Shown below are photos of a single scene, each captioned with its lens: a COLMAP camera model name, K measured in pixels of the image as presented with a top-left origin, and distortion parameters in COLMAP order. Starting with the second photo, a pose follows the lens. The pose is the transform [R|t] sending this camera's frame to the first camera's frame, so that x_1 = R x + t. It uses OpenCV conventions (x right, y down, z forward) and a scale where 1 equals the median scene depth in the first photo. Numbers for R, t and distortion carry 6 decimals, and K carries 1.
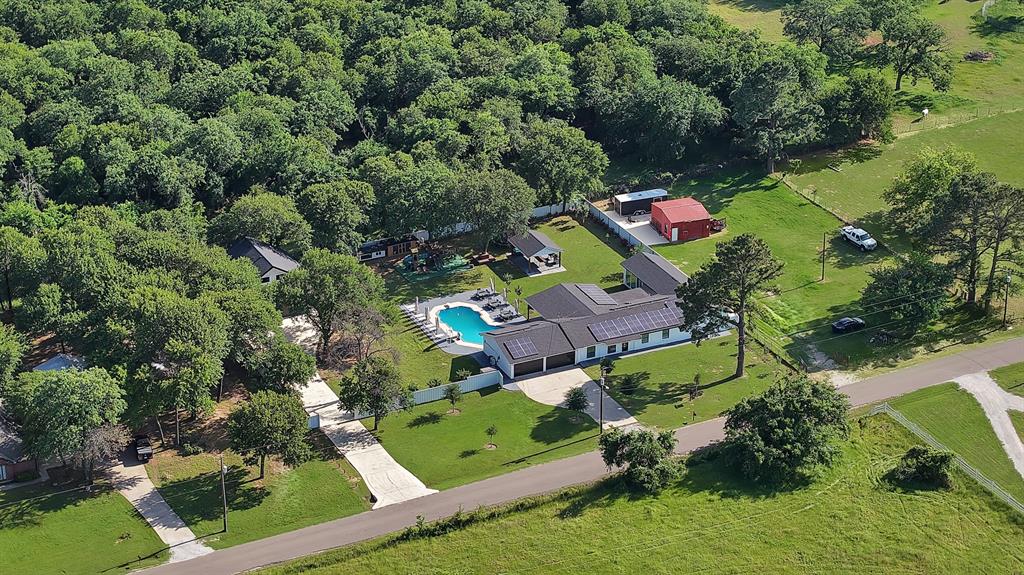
lens RADIAL K [[2108.4, 0, 512.0], [0, 2108.4, 287.5], [0, 0, 1]] dist [-0.439141, 4.641484]
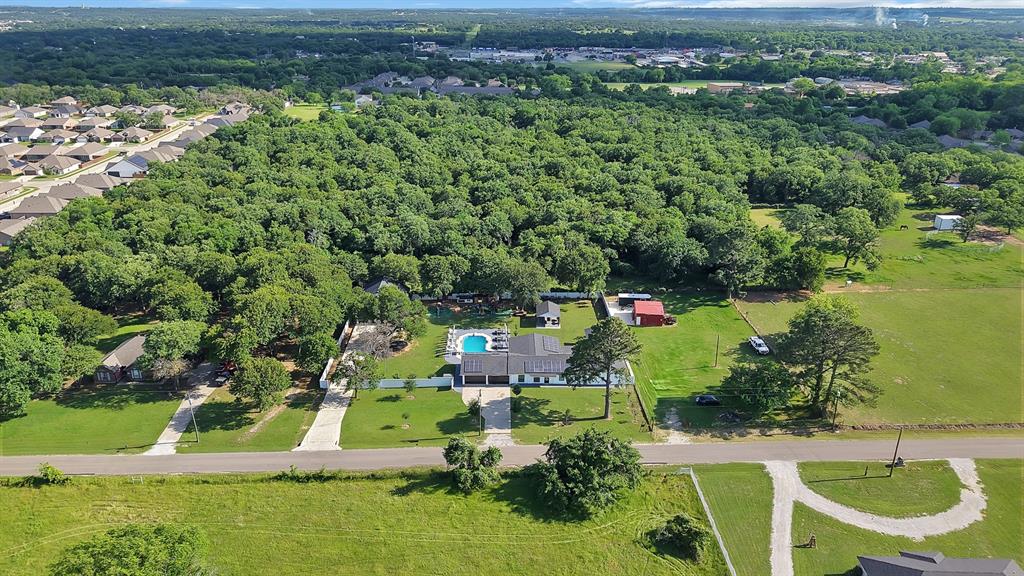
lens RADIAL K [[688.7, 0, 512.0], [0, 688.7, 288.0], [0, 0, 1]] dist [0.045653, -0.026953]
pose [[0.908078, 0.162193, -0.386118, 0.204430], [-0.187938, 0.981735, -0.029607, -0.017173], [0.374263, 0.099451, 0.921974, 0.509047]]
